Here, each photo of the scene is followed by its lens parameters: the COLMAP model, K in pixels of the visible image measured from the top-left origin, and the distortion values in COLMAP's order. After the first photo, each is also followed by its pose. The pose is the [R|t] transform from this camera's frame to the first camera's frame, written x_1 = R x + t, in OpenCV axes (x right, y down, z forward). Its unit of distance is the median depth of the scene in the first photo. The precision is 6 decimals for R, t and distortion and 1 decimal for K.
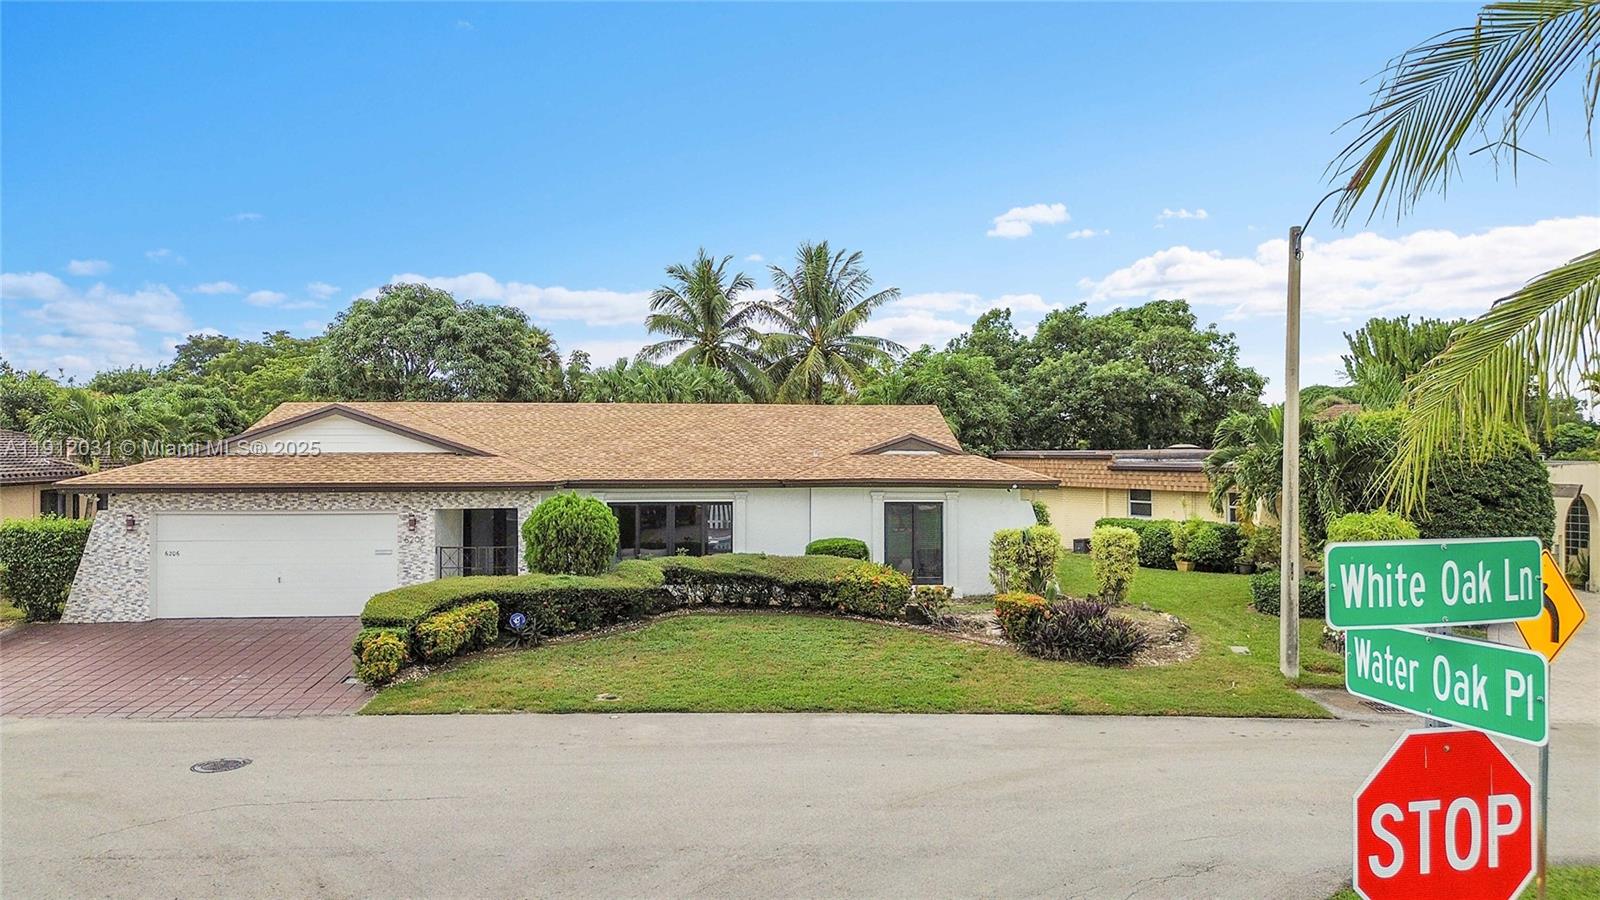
lens RADIAL K [[1130.4, 0, 800.0], [0, 1130.4, 450.0], [0, 0, 1]] dist [0.080363, -0.092741]
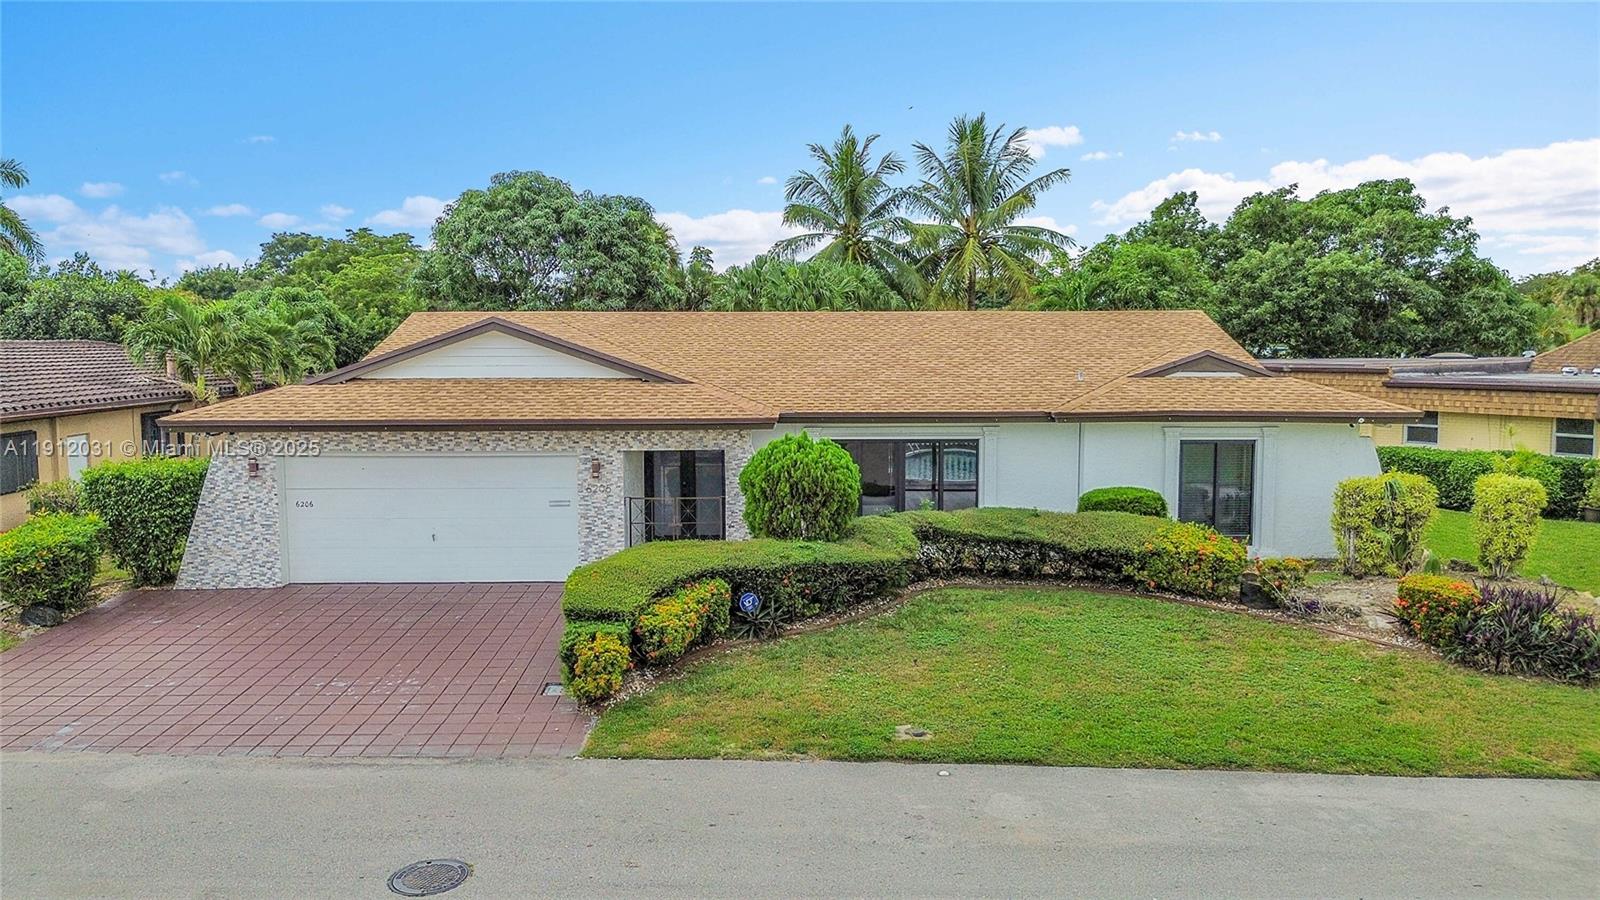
lens RADIAL K [[1130.4, 0, 800.0], [0, 1130.4, 450.0], [0, 0, 1]] dist [0.080363, -0.092741]
pose [[0.998193, 0.002903, -0.060027, -0.138270], [0.002585, 0.995834, 0.091144, -0.018961], [0.060042, -0.091135, 0.994027, 0.205432]]
